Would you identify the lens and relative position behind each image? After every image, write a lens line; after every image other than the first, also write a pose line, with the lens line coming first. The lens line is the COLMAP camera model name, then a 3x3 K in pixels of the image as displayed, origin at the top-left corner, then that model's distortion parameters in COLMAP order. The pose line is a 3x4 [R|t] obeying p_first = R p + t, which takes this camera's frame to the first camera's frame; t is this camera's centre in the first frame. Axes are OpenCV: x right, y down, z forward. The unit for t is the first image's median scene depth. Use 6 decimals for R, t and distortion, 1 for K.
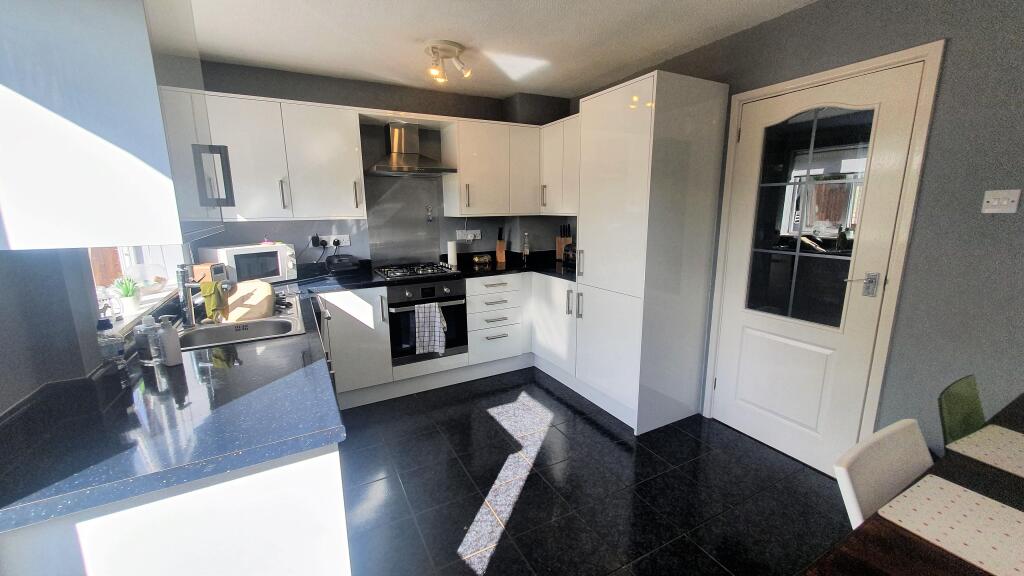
lens RADIAL K [[401.5, 0, 508.3], [0, 401.5, 287.7], [0, 0, 1]] dist [0.001629, 0.000210]
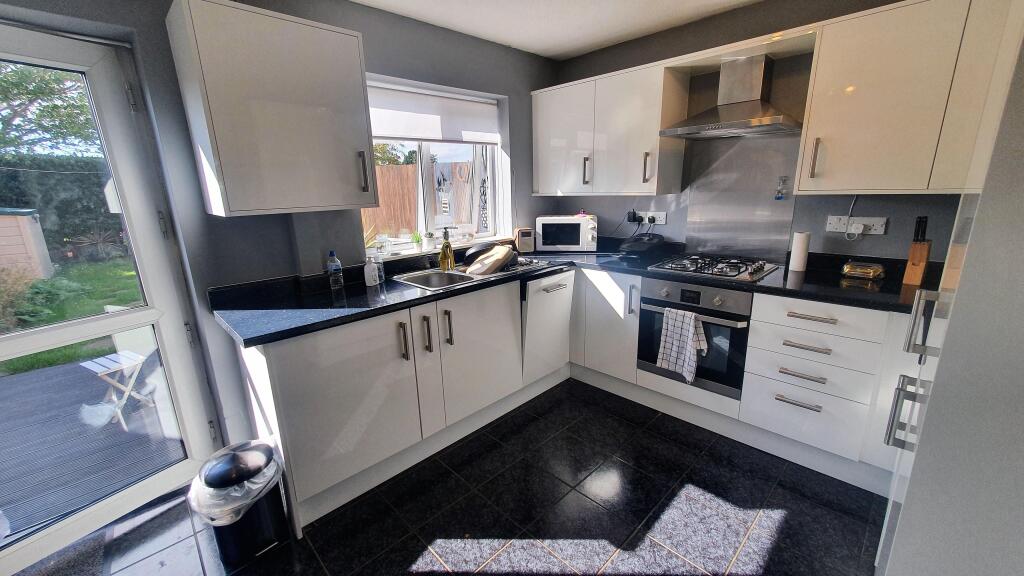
lens RADIAL K [[401.5, 0, 510.6], [0, 401.5, 287.3], [0, 0, 1]] dist [0.001629, 0.000210]
pose [[0.282955, 0.240113, -0.928592, 0.394812], [-0.158418, 0.966560, 0.201658, -0.103133], [0.945960, 0.090045, 0.311531, 0.449577]]
